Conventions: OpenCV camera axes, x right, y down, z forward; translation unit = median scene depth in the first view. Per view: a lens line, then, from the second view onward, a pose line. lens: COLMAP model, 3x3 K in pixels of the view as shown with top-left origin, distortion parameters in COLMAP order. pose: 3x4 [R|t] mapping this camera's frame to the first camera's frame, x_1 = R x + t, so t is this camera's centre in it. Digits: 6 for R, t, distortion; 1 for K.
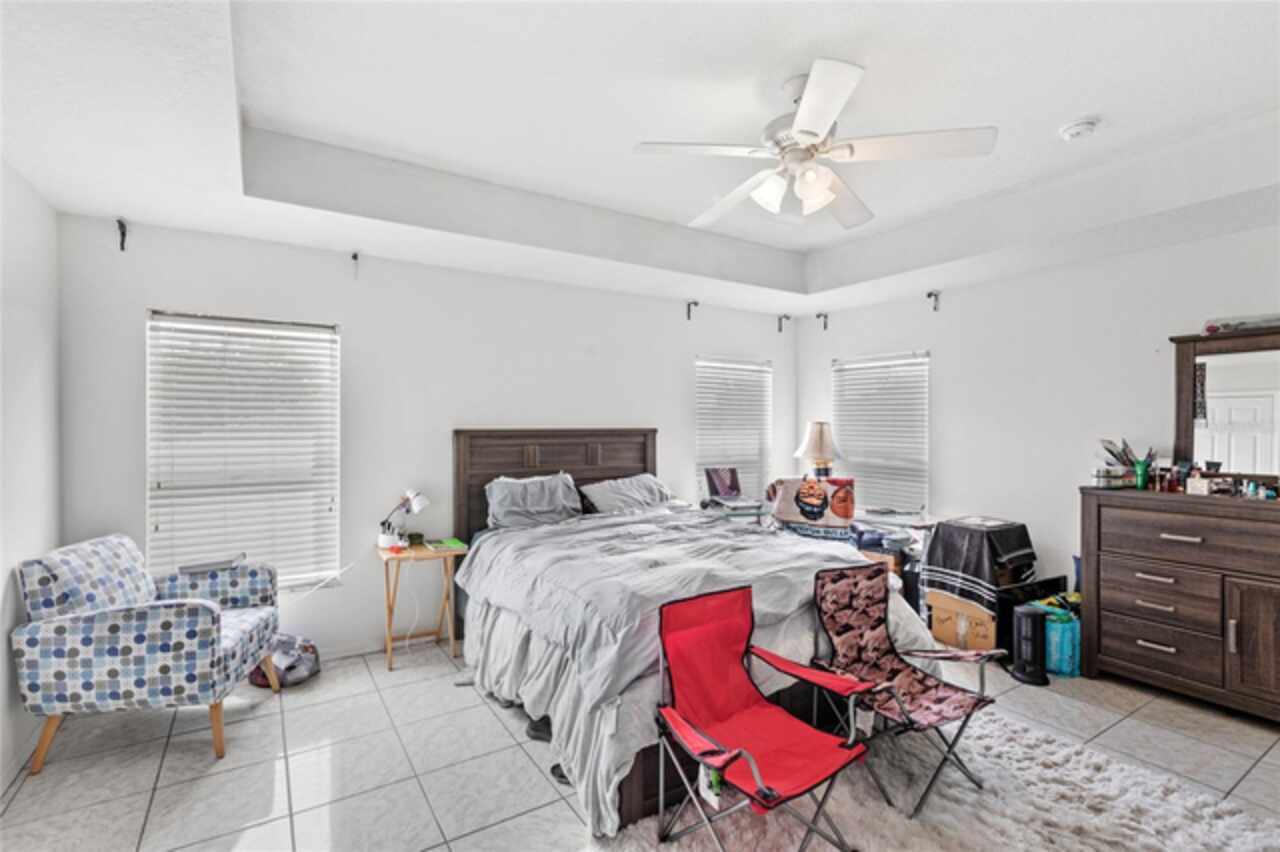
lens RADIAL K [[581.8, 0, 634.1], [0, 581.8, 421.7], [0, 0, 1]] dist [0.001446, -0.000349]
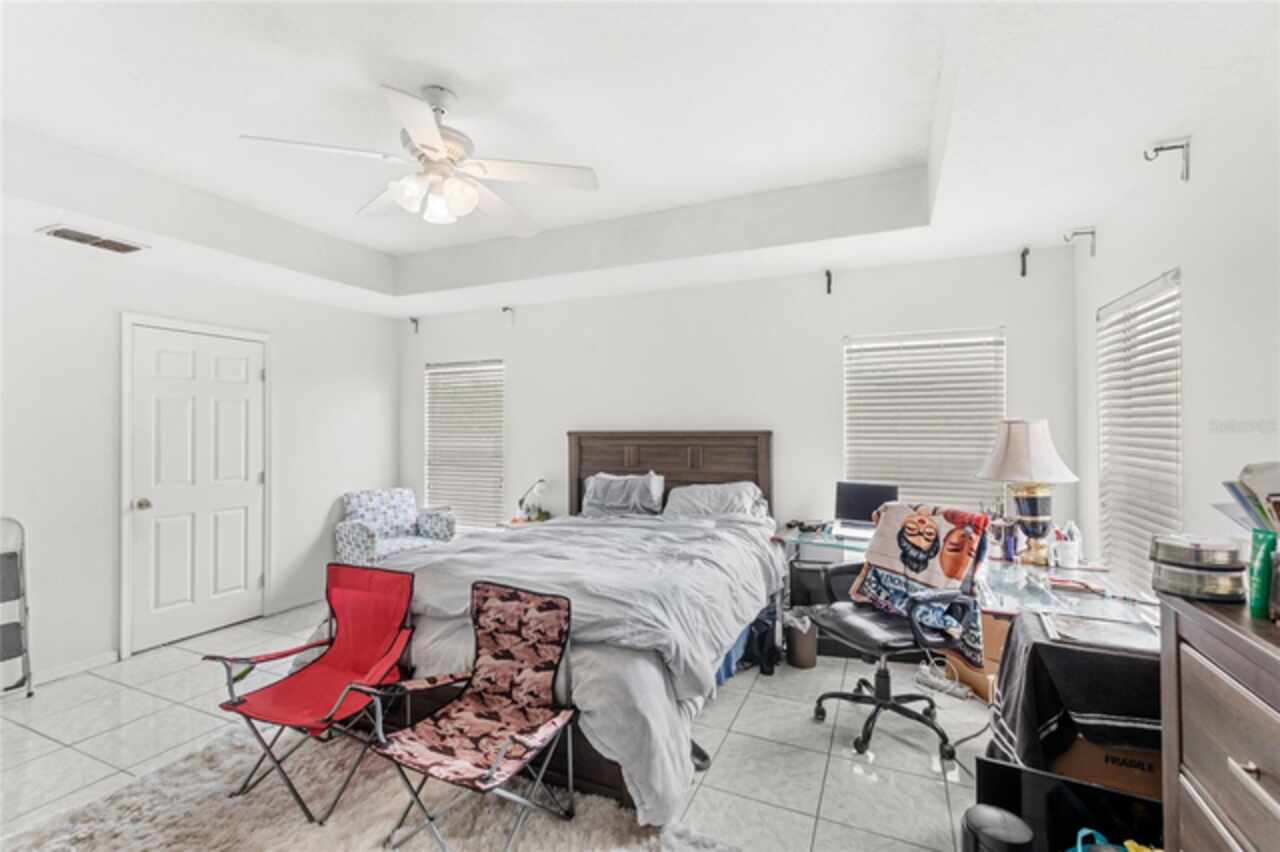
lens RADIAL K [[581.8, 0, 633.6], [0, 581.8, 428.2], [0, 0, 1]] dist [0.001446, -0.000349]
pose [[0.550054, -0.004158, -0.835119, 0.792995], [0.007909, 0.999969, 0.000230, 0.007459], [0.835091, -0.006731, 0.550070, 0.442894]]
